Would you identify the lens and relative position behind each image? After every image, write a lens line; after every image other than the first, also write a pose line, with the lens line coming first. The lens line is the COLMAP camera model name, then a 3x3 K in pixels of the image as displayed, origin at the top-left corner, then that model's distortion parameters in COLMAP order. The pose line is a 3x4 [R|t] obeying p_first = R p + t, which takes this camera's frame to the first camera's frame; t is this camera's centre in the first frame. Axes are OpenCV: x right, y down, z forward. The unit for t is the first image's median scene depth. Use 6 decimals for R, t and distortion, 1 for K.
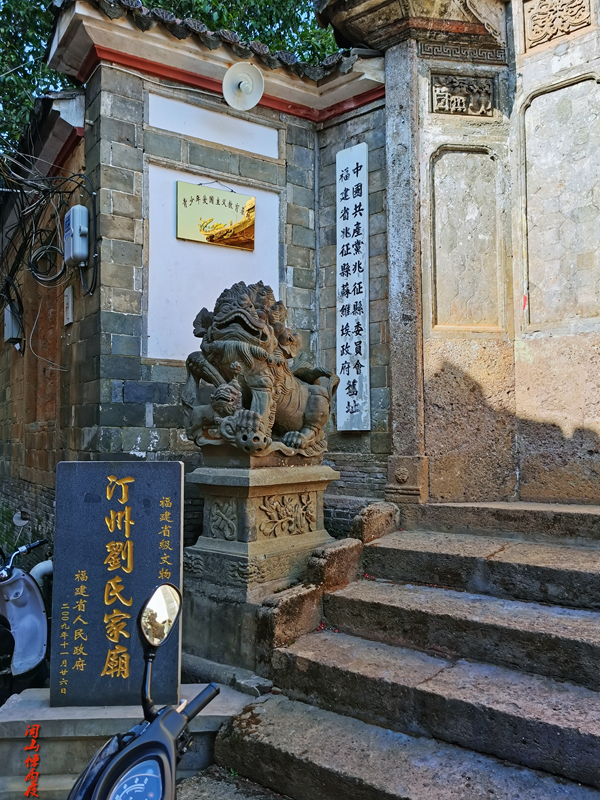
lens RADIAL K [[629.9, 0, 300.5], [0, 629.9, 401.5], [0, 0, 1]] dist [-0.004641, -0.008038]
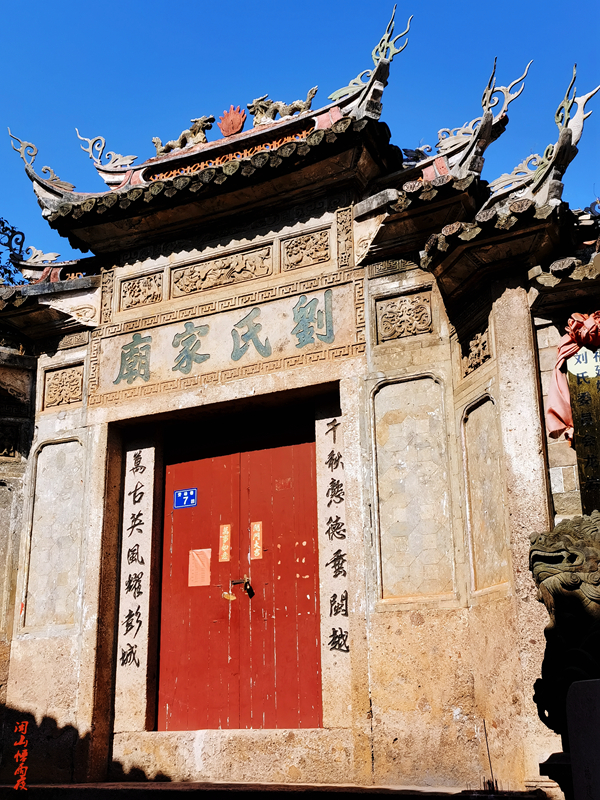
lens RADIAL K [[974.7, 0, 299.3], [0, 974.7, 399.2], [0, 0, 1]] dist [0.087880, 0.000000]
pose [[0.981395, 0.062028, 0.181706, 0.514035], [-0.013969, 0.966938, -0.254629, -0.069703], [-0.191493, 0.247353, 0.949814, -1.045444]]
